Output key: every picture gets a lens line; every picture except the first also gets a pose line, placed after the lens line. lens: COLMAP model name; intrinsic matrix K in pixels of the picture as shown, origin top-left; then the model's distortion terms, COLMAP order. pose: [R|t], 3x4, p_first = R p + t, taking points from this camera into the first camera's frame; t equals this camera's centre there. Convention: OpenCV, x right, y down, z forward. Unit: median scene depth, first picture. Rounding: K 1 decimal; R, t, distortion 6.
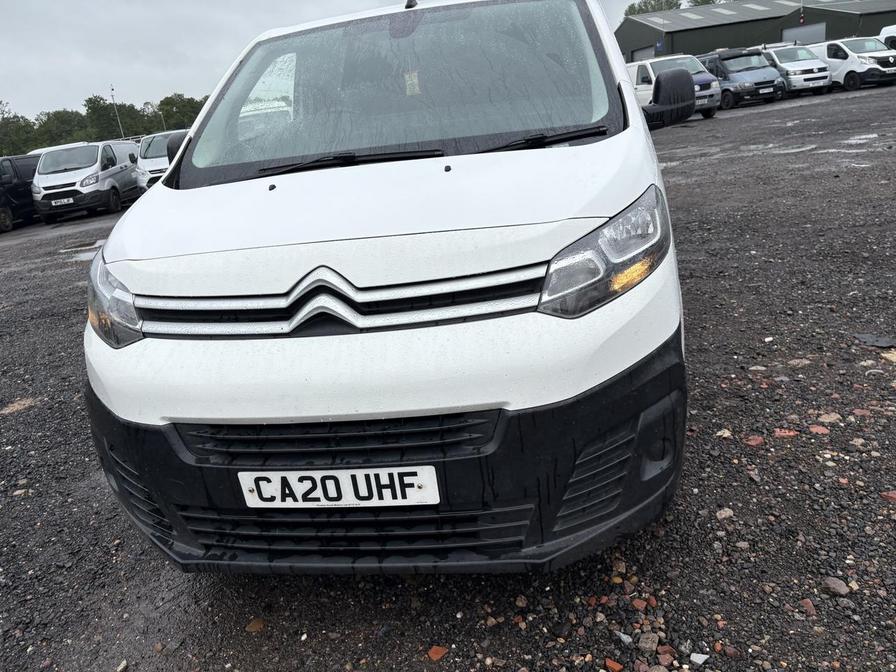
lens RADIAL K [[679.9, 0, 452.1], [0, 679.9, 338.0], [0, 0, 1]] dist [0.050793, -0.060024]
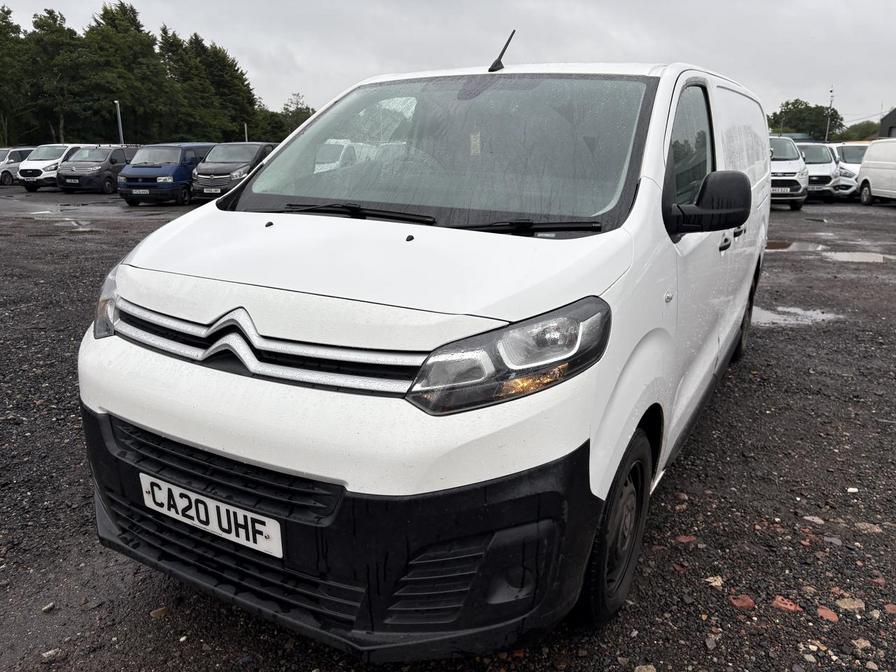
lens RADIAL K [[679.9, 0, 452.1], [0, 679.9, 338.0], [0, 0, 1]] dist [0.050793, -0.060024]
pose [[0.929934, 0.224657, -0.291122, 0.429400], [-0.235268, 0.971929, -0.001489, -0.131903], [0.282615, 0.069876, 0.956685, 0.066979]]
